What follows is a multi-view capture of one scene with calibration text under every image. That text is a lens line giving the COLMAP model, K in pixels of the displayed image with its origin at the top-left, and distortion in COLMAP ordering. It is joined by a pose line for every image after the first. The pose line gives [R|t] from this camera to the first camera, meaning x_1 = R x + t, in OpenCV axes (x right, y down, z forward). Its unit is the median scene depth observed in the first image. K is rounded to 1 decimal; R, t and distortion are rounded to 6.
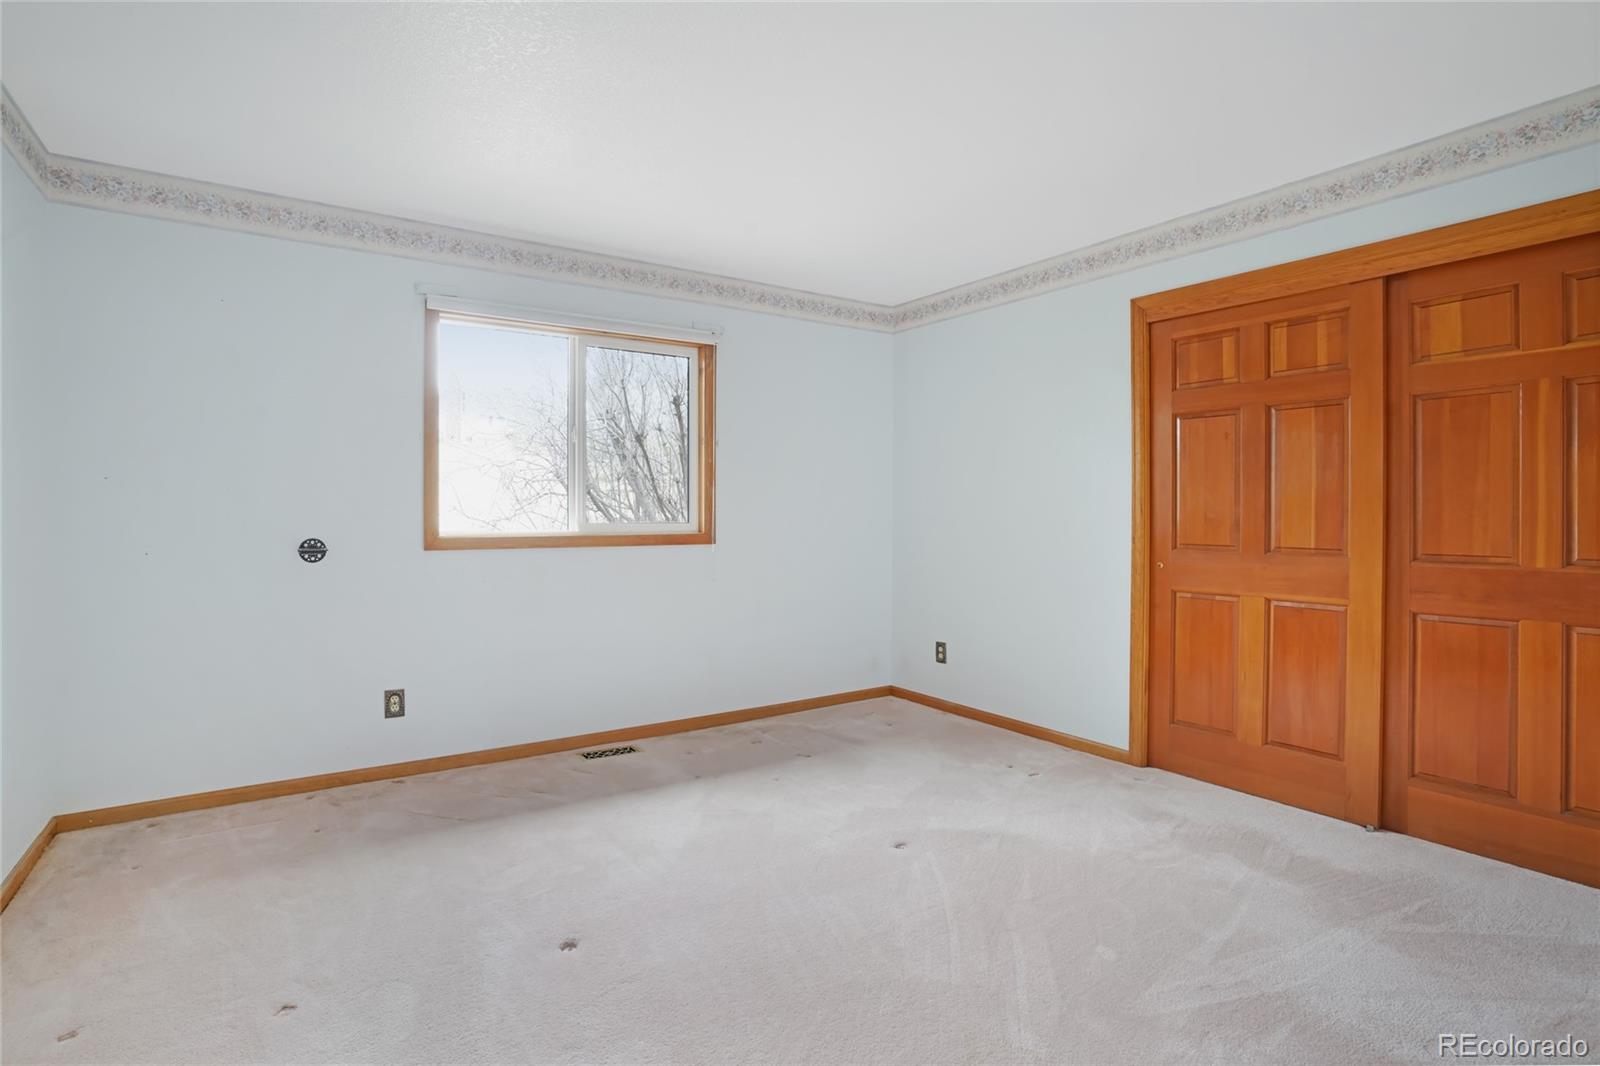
lens RADIAL K [[784.4, 0, 770.2], [0, 784.4, 512.5], [0, 0, 1]] dist [-0.072396, 0.030012]
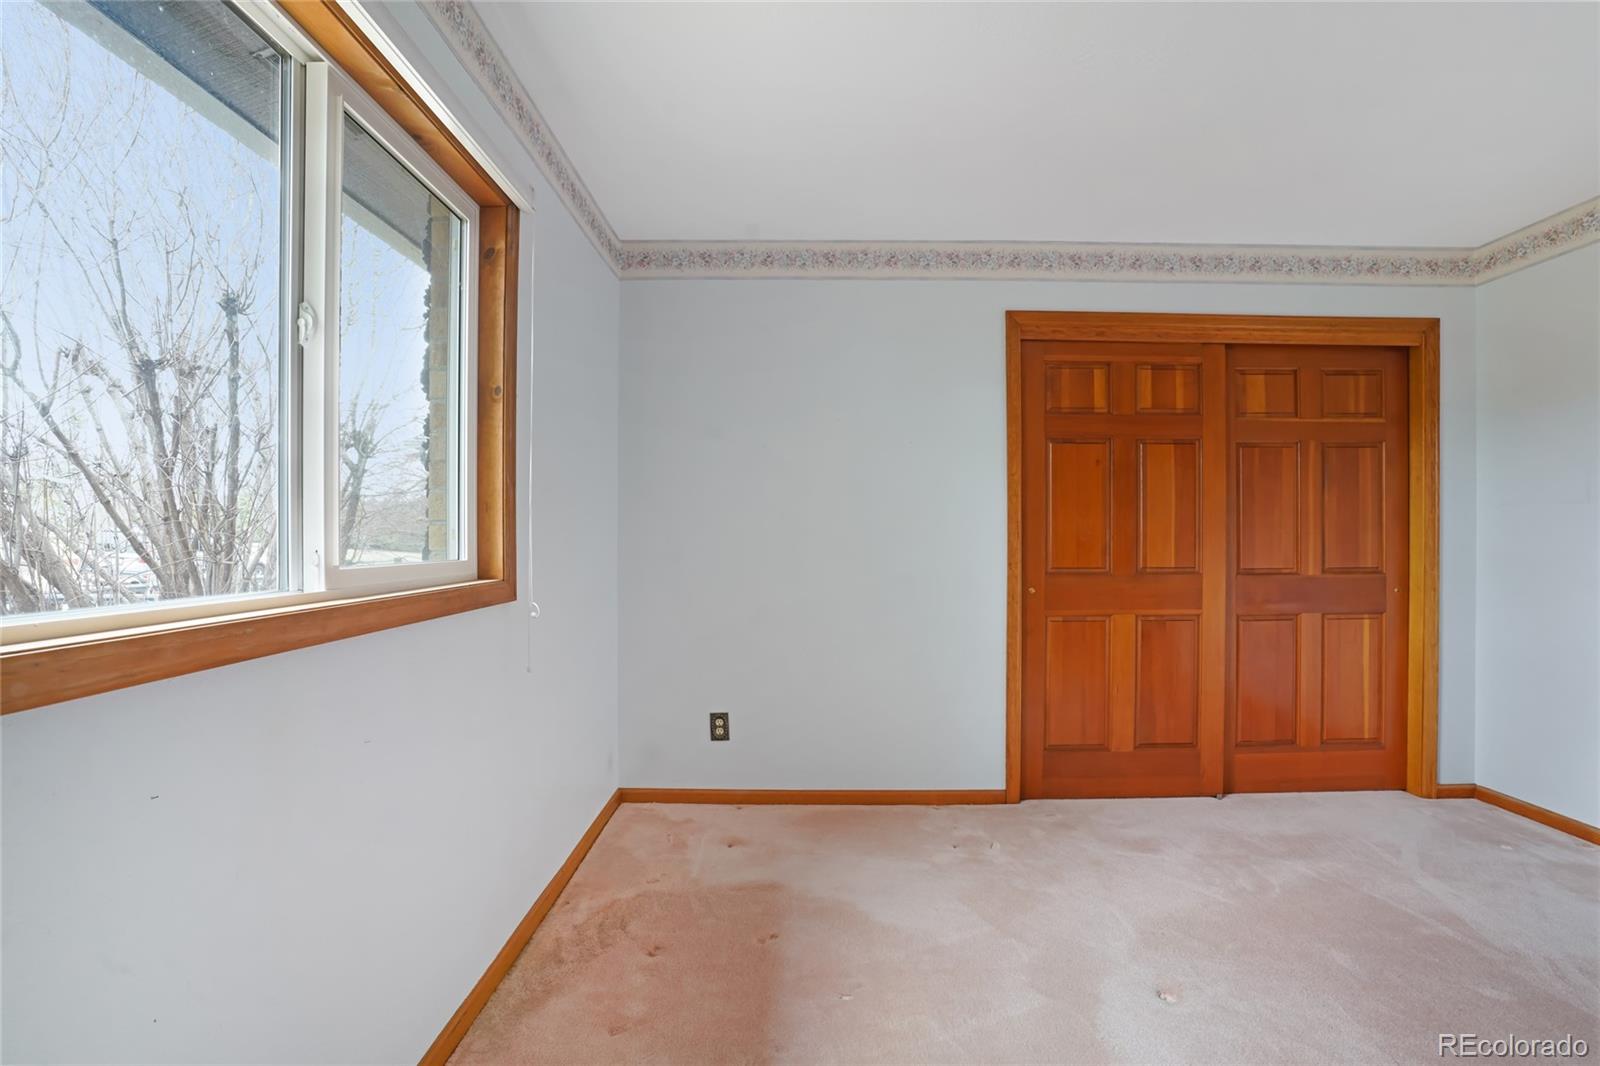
lens RADIAL K [[784.4, 0, 796.9], [0, 784.4, 540.2], [0, 0, 1]] dist [-0.072396, 0.030012]
pose [[0.546603, -0.002135, 0.837389, -0.517936], [0.002623, 0.999996, 0.000837, 0.003362], [-0.837388, 0.001739, 0.546606, 0.766708]]
